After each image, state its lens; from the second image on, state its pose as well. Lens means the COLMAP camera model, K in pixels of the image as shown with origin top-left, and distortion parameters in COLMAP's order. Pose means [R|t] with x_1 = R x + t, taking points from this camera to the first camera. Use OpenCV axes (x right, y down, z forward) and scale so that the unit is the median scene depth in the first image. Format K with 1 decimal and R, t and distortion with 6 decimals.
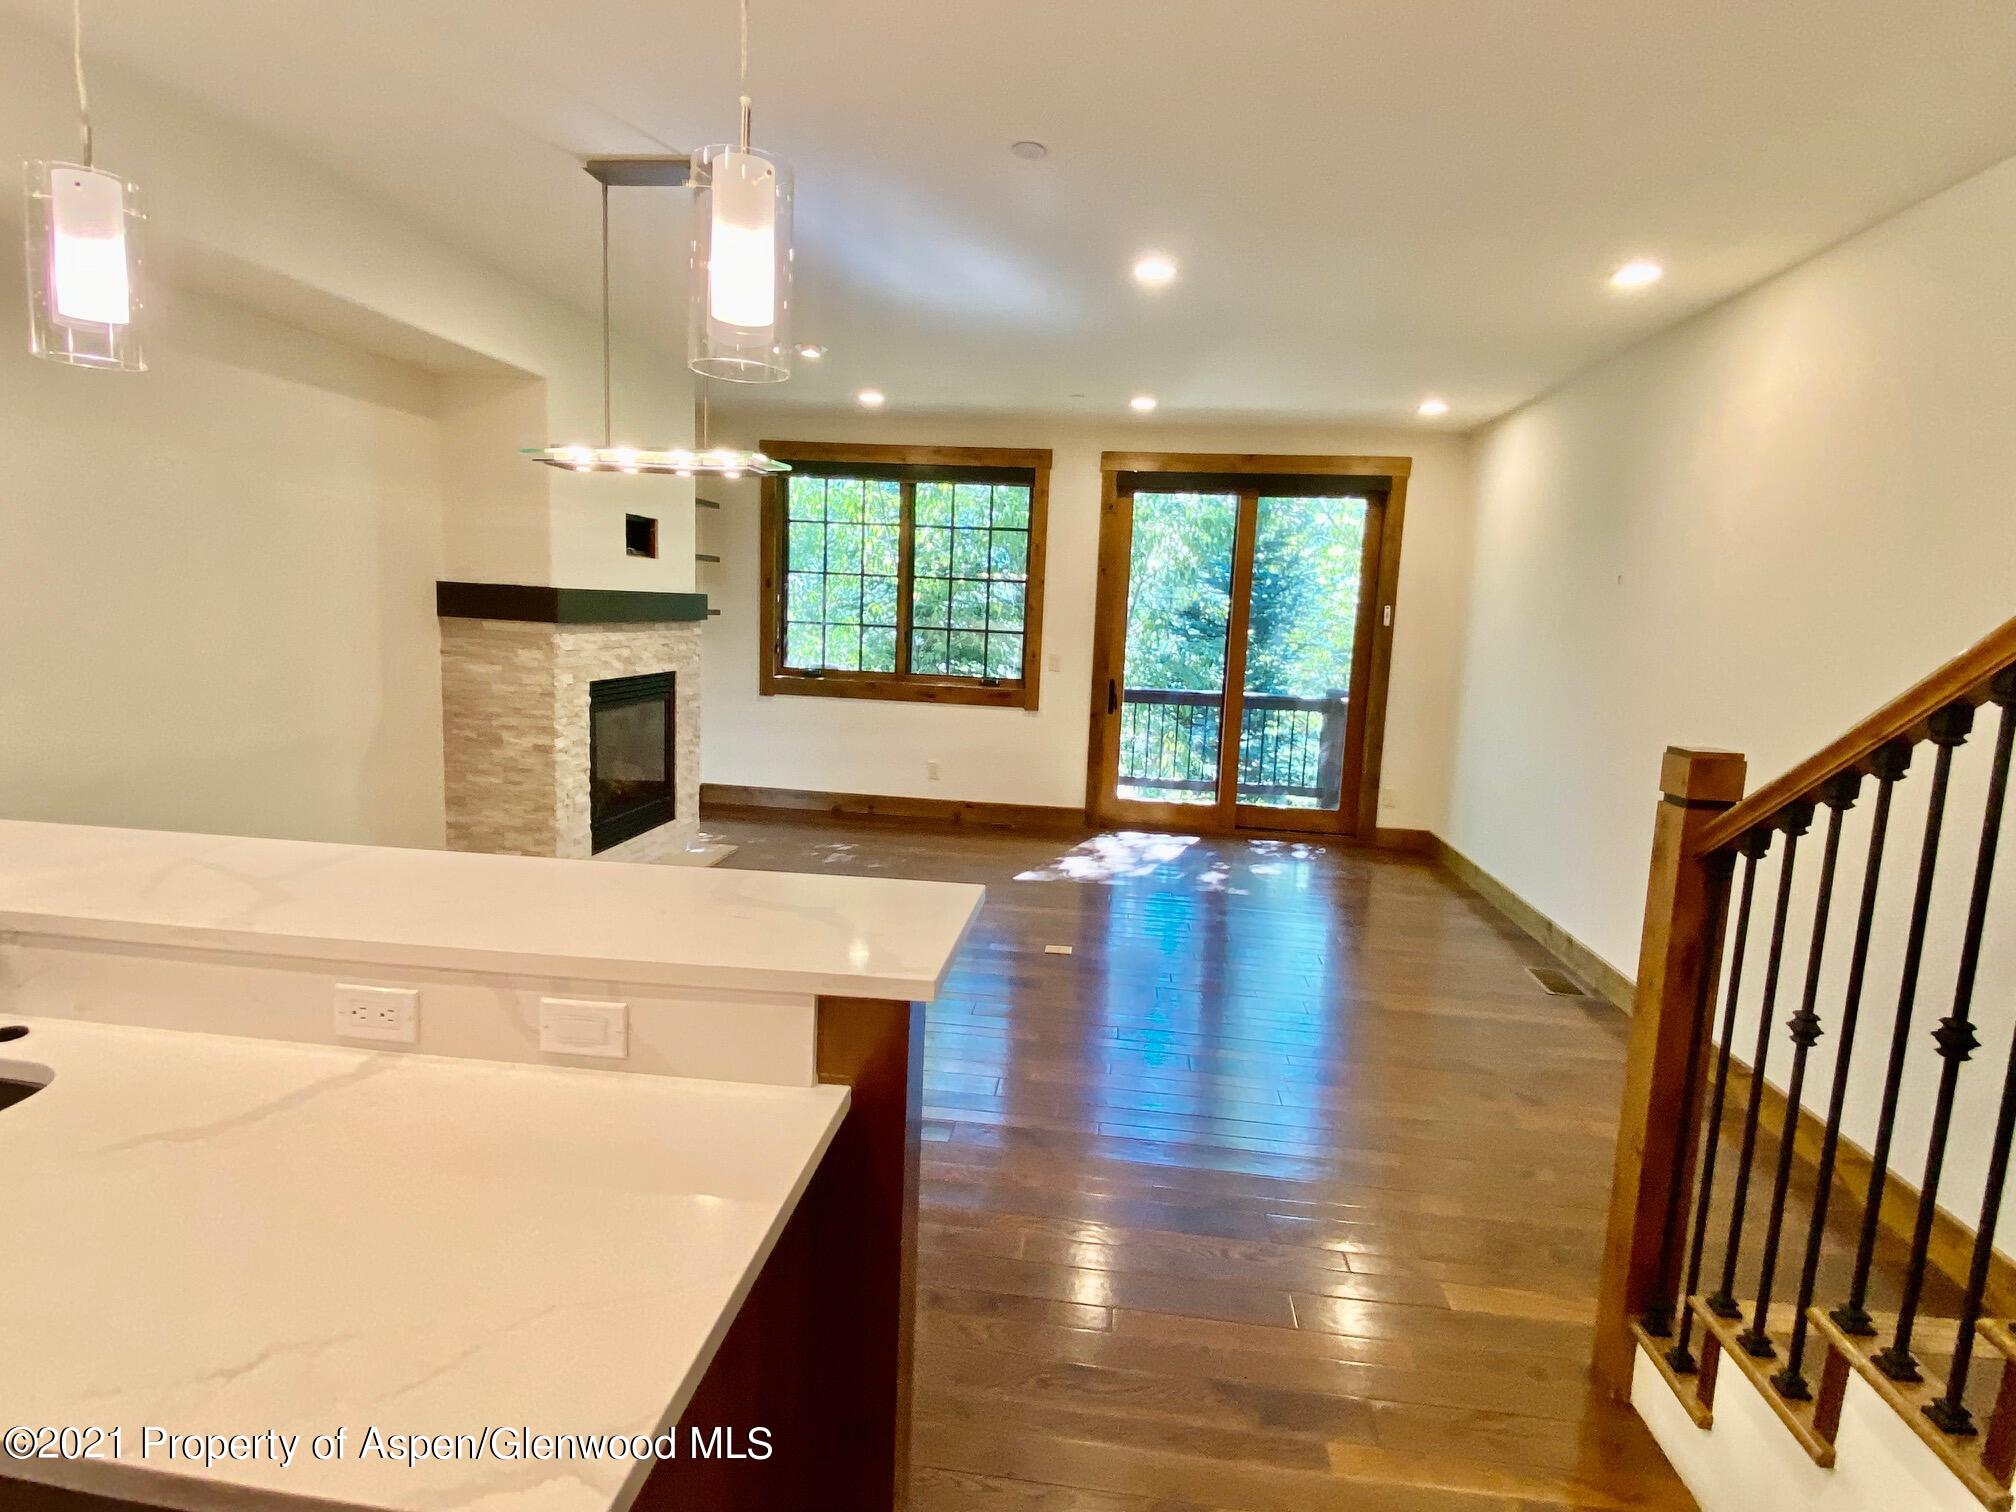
lens RADIAL K [[1033.3, 0, 1013.9], [0, 1033.3, 744.0], [0, 0, 1]] dist [0.036857, -0.035893]
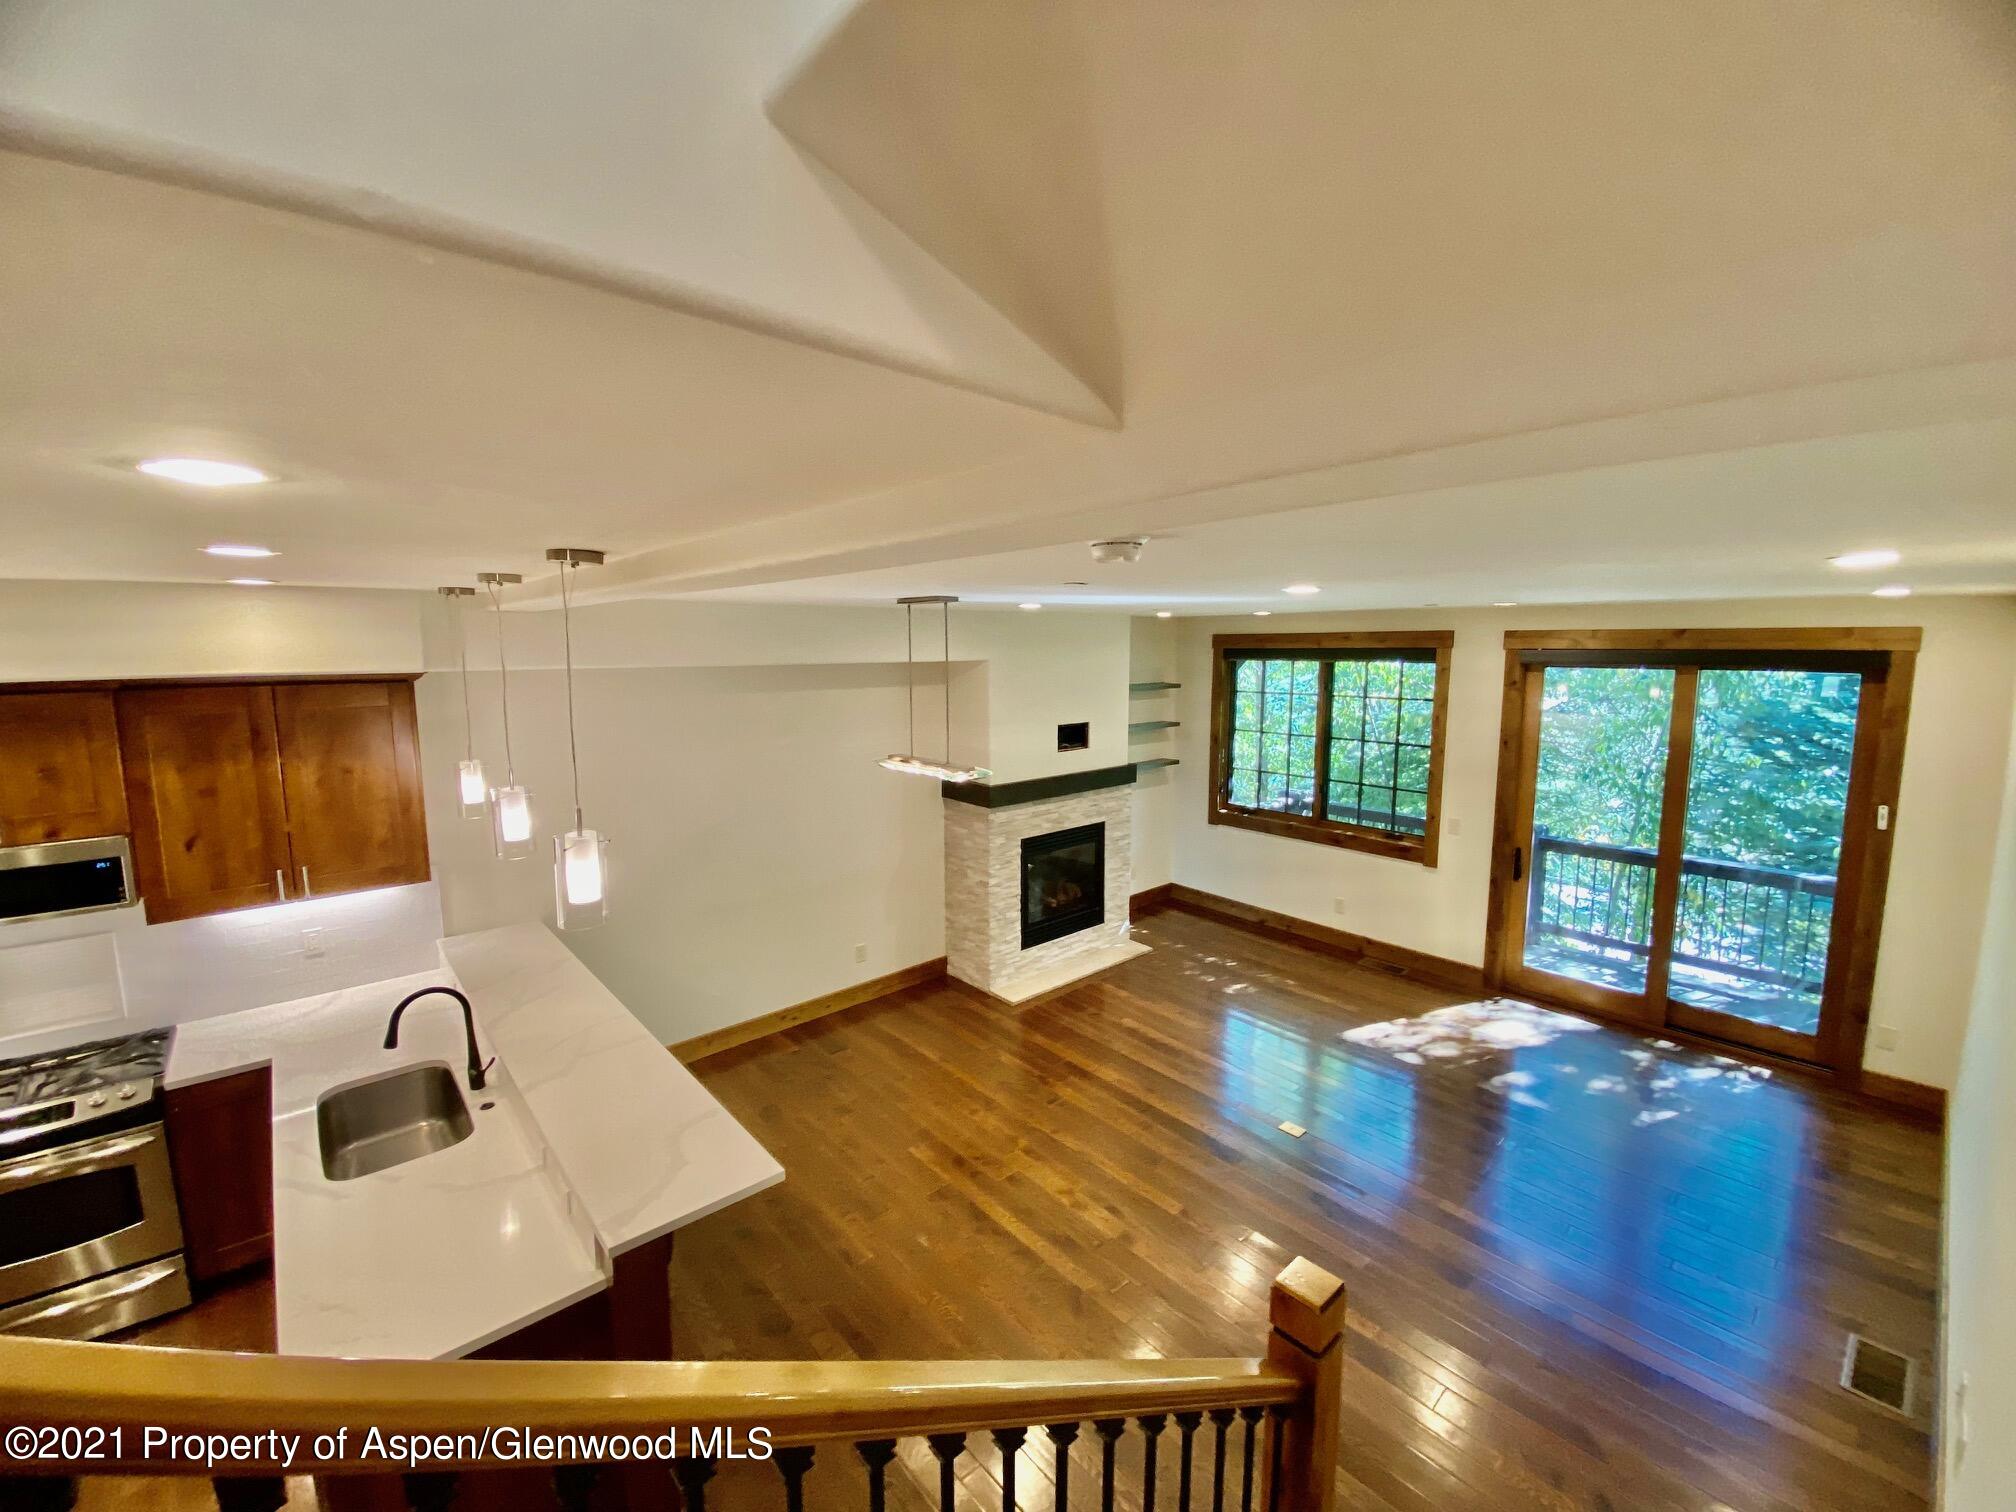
lens RADIAL K [[817.2, 0, 1008.0], [0, 817.2, 756.0], [0, 0, 1]] dist [0.054320, -0.035341]
pose [[0.746061, 0.045900, -0.664294, 0.372490], [-0.053765, 0.998516, 0.008611, -0.188289], [0.663704, 0.029292, 0.747422, 0.068070]]
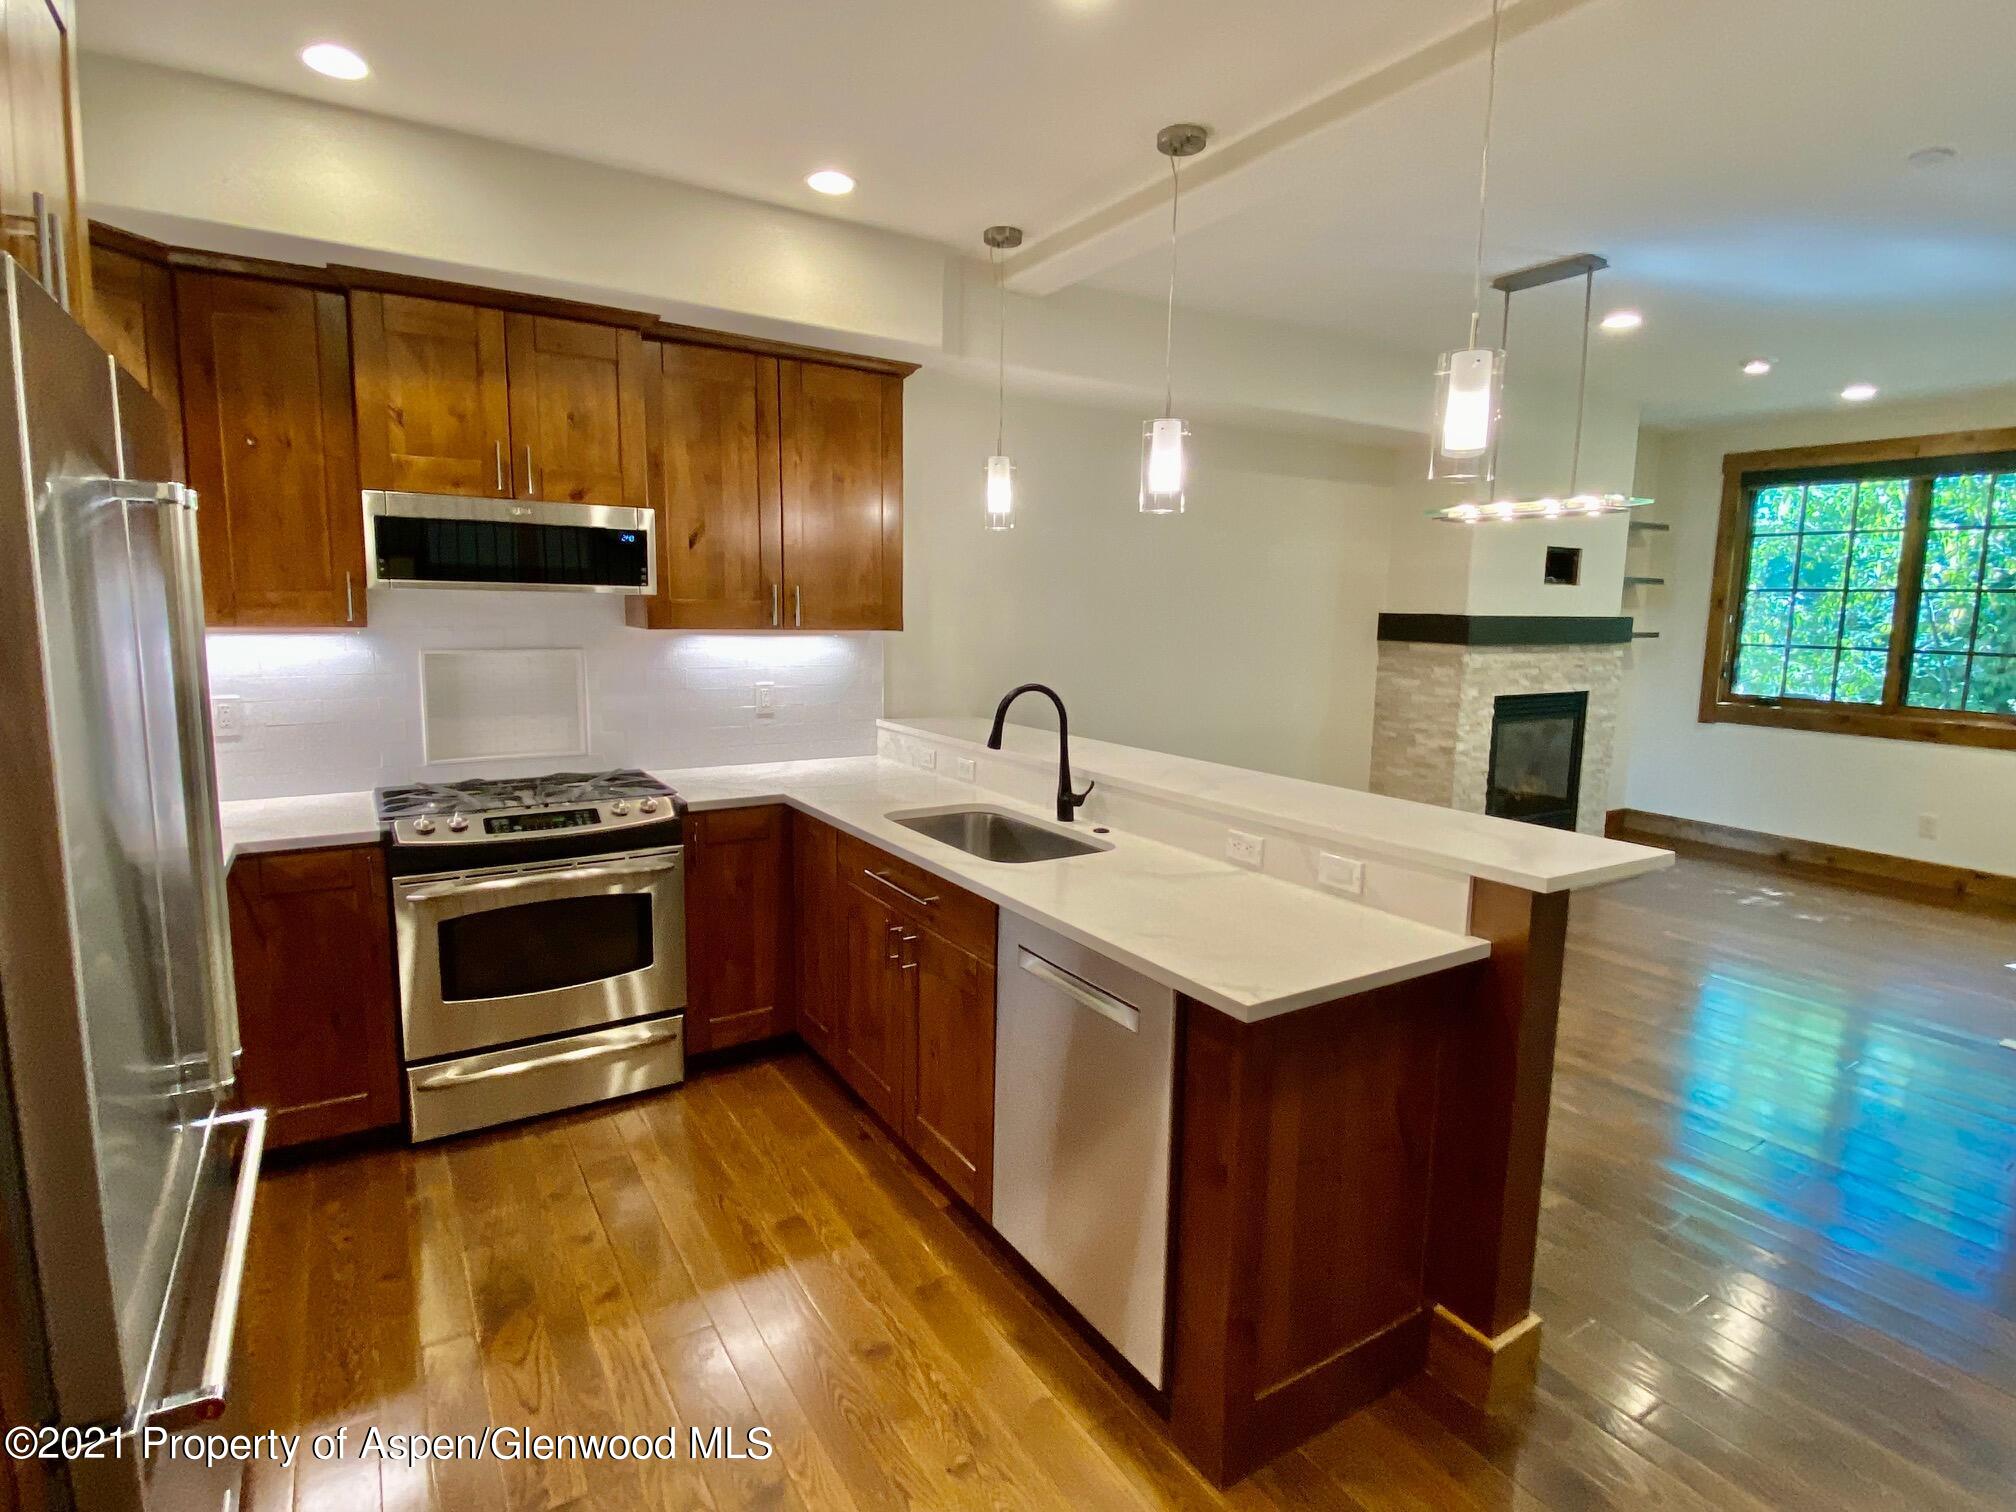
lens RADIAL K [[1033.3, 0, 1013.9], [0, 1033.3, 744.0], [0, 0, 1]] dist [0.036857, -0.035893]
pose [[0.634358, 0.073809, -0.769508, 0.136763], [-0.093005, 0.995488, 0.018815, 0.019513], [0.767424, 0.059633, 0.638360, -0.130259]]
